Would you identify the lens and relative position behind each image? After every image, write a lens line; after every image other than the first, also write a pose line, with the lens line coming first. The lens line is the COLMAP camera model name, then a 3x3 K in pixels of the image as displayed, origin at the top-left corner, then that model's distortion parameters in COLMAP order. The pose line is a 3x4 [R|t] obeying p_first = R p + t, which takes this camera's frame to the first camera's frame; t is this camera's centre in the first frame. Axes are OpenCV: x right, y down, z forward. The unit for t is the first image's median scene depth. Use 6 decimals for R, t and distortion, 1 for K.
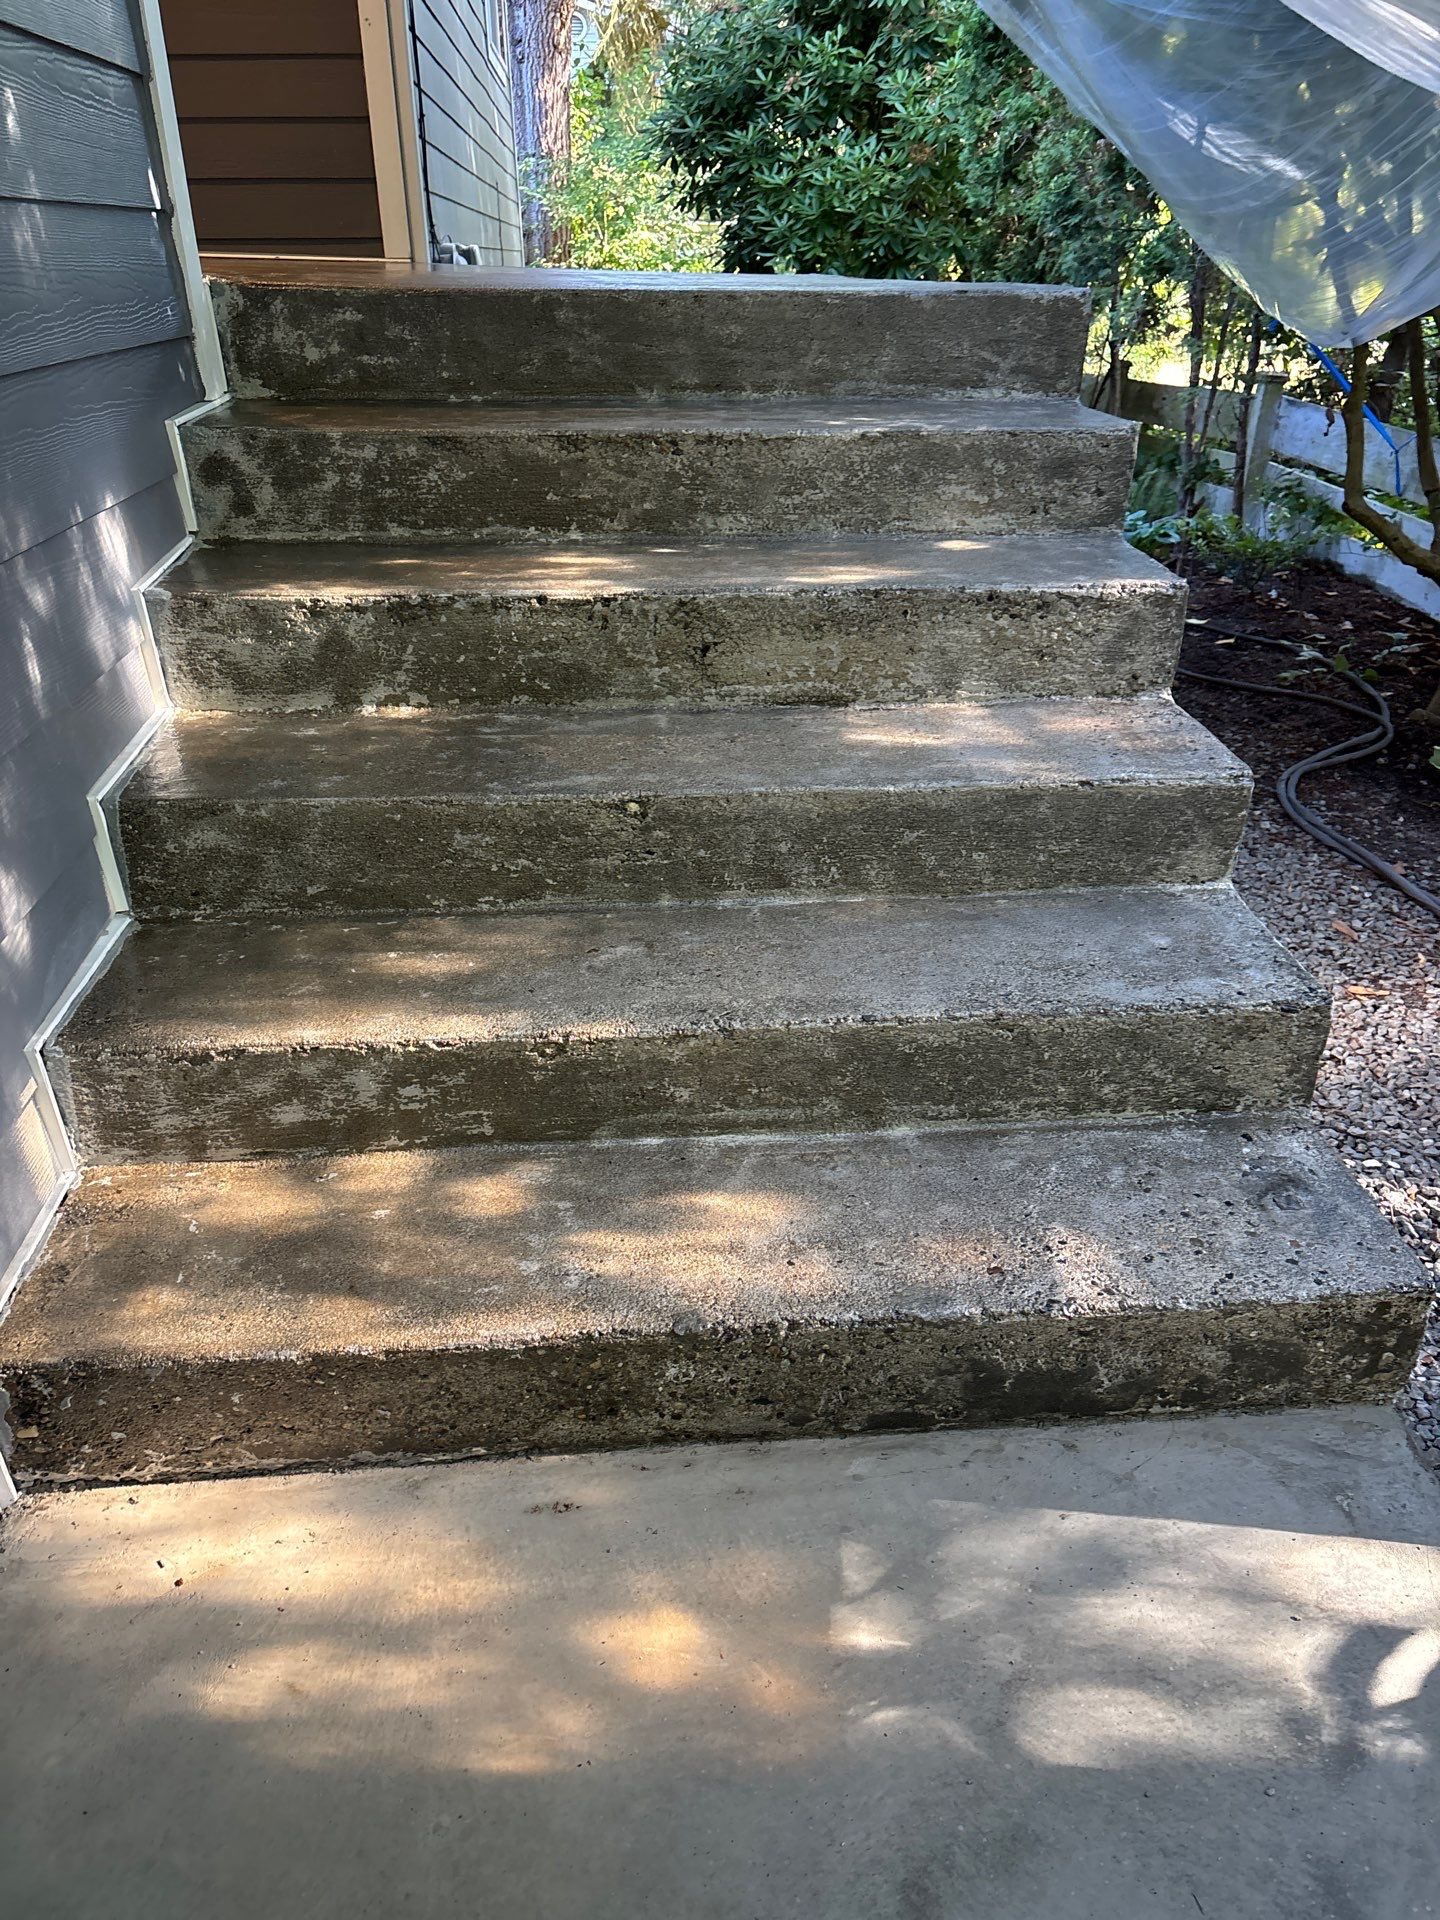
lens RADIAL K [[1391.9, 0, 736.2], [0, 1391.9, 965.5], [0, 0, 1]] dist [0.056113, -0.060752]
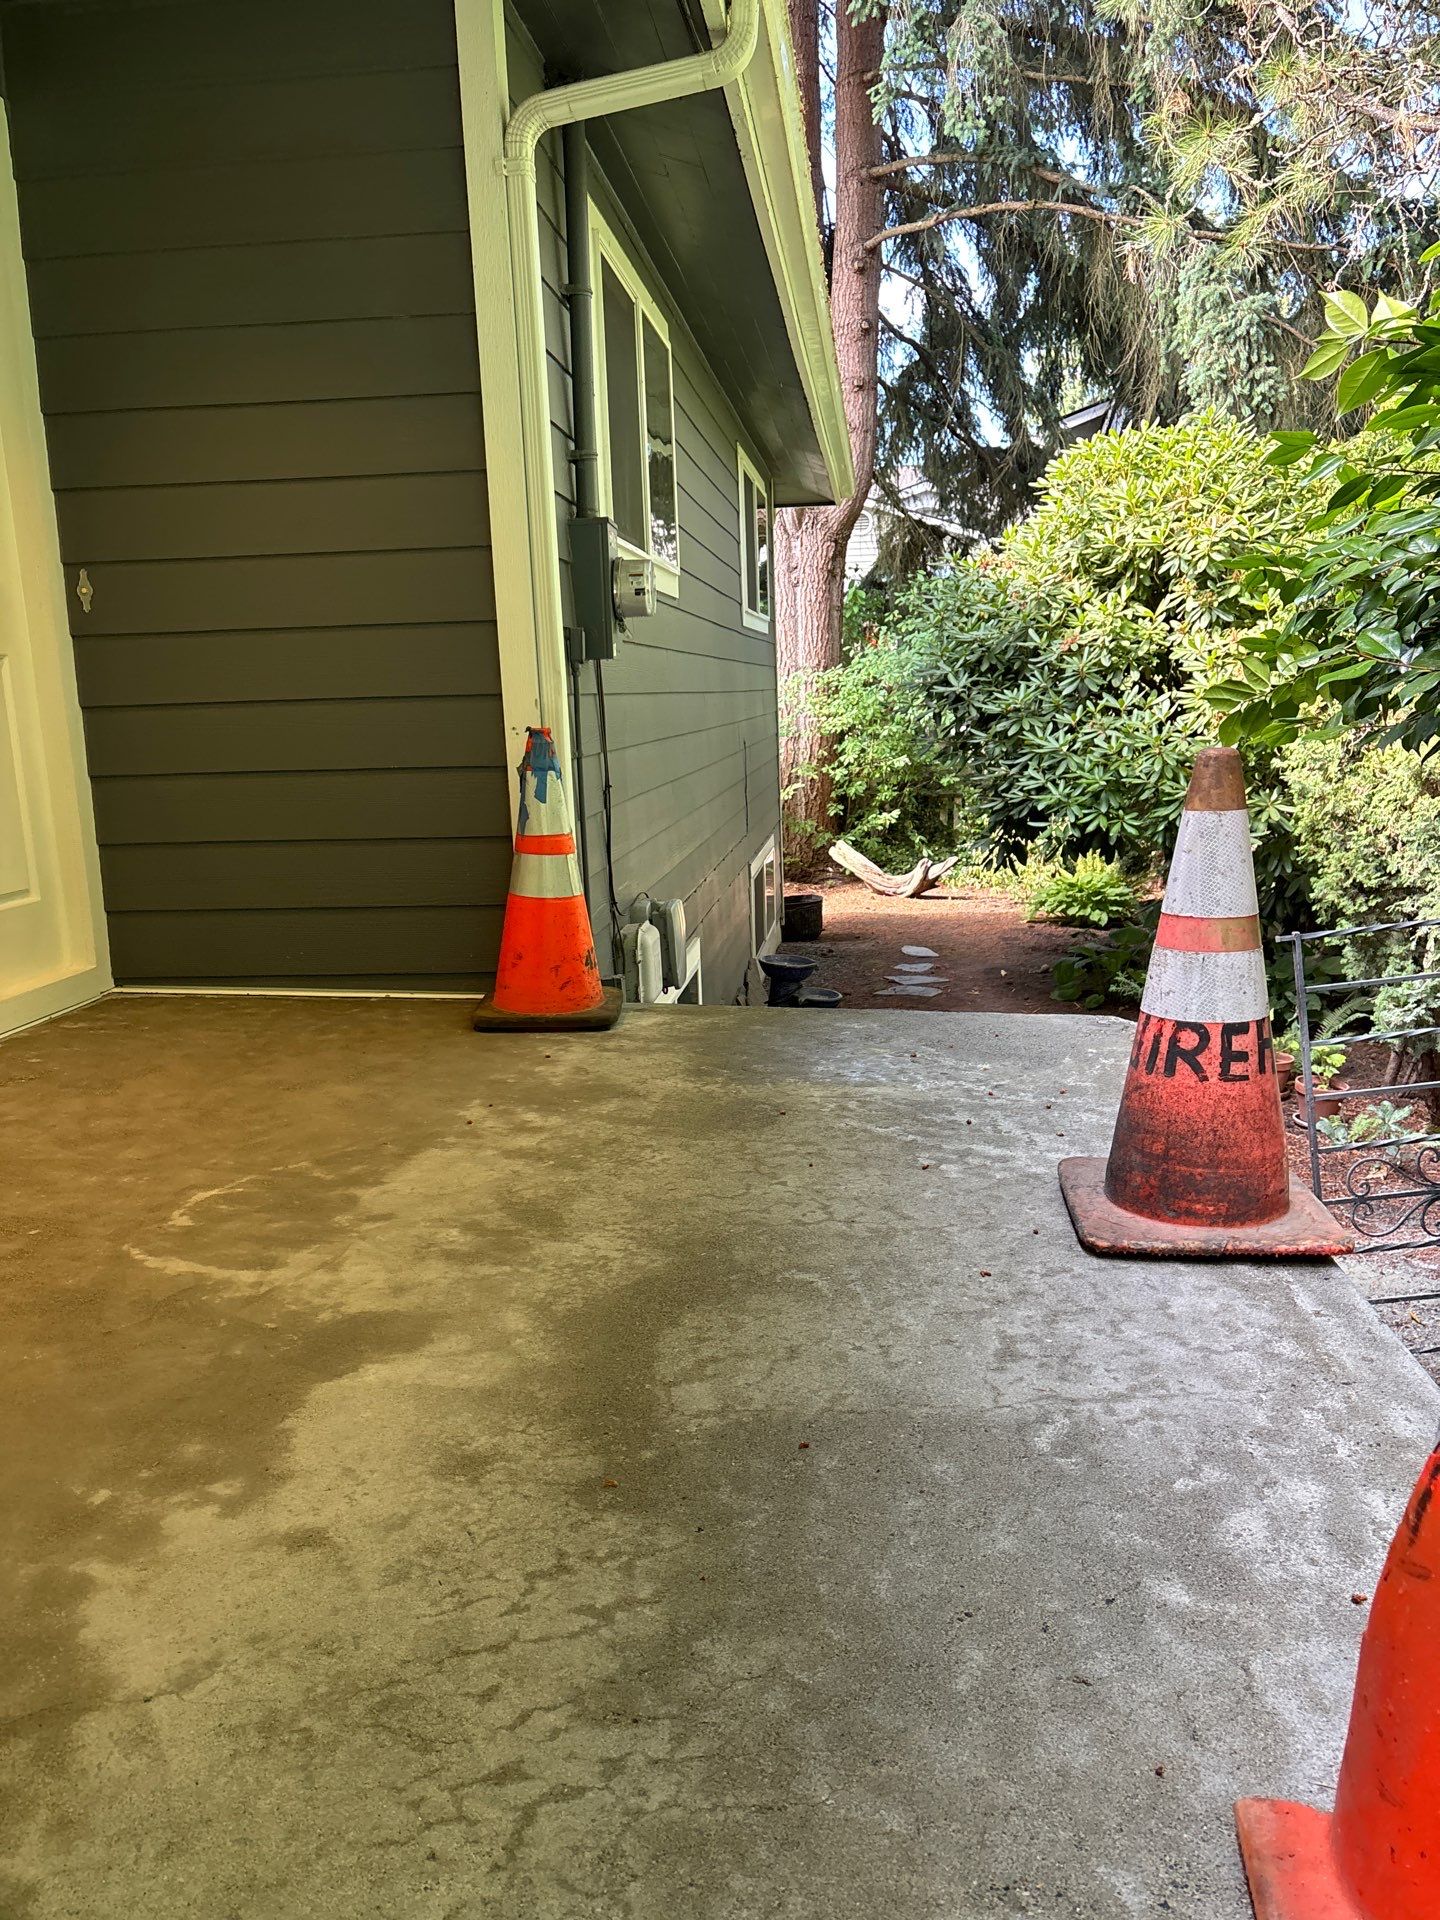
lens RADIAL K [[1391.9, 0, 732.0], [0, 1391.9, 962.5], [0, 0, 1]] dist [0.056113, -0.060752]
pose [[0.981044, 0.009910, -0.193534, 0.004256], [-0.061081, 0.963598, -0.260283, -0.250597], [0.183910, 0.267170, 0.945937, 0.231723]]
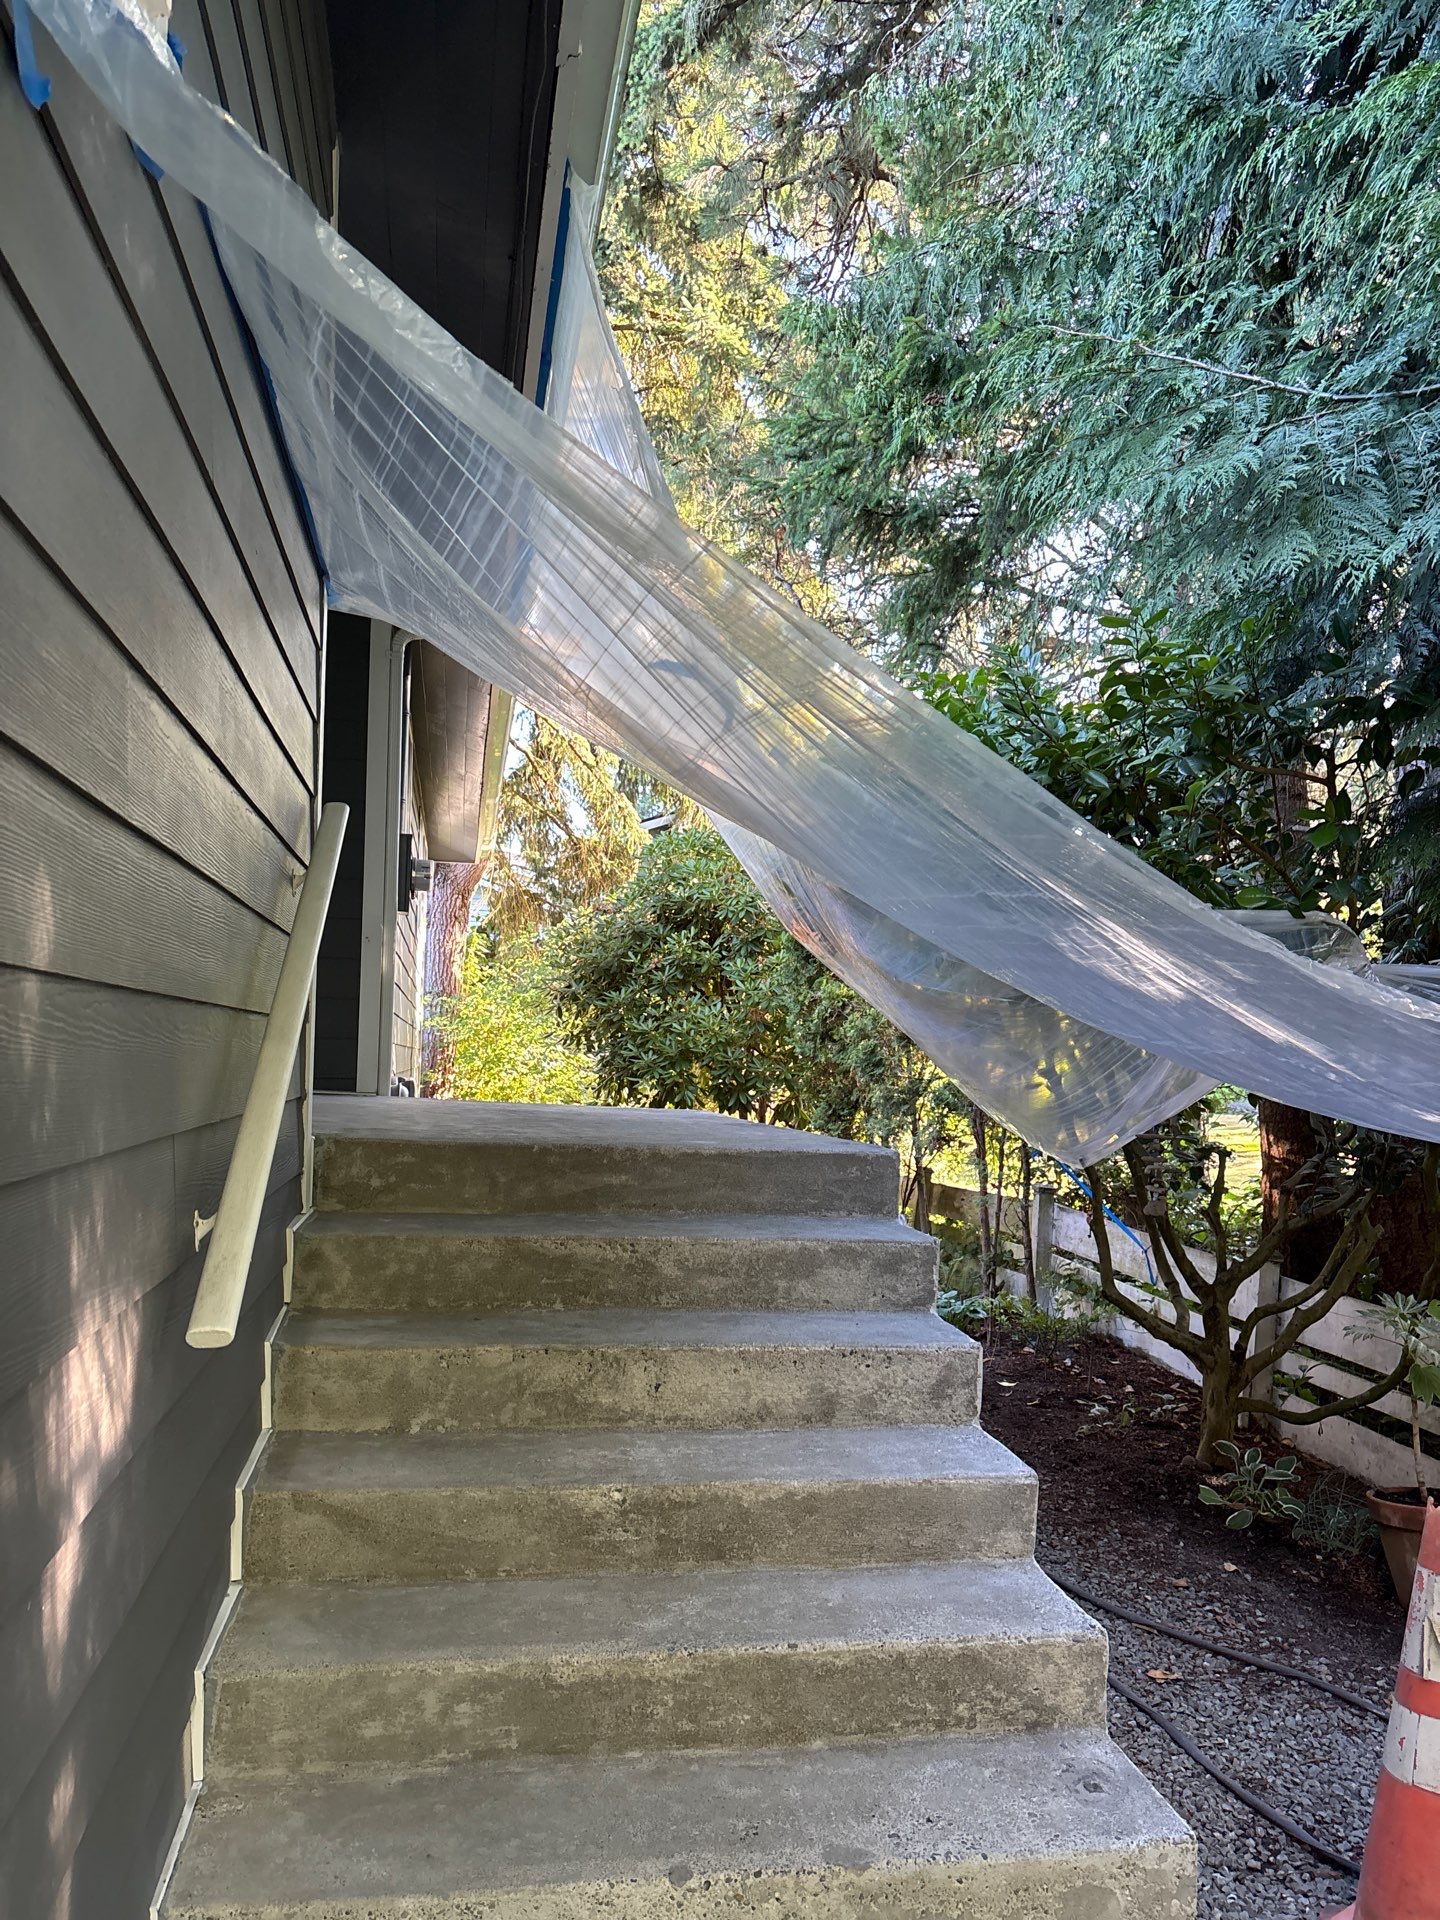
lens RADIAL K [[1391.9, 0, 718.5], [0, 1391.9, 968.1], [0, 0, 1]] dist [0.056113, -0.060752]
pose [[0.994746, 0.037573, 0.095229, -0.033635], [0.016068, 0.861381, -0.507706, 0.039981], [-0.101104, 0.506569, 0.856251, -0.135446]]
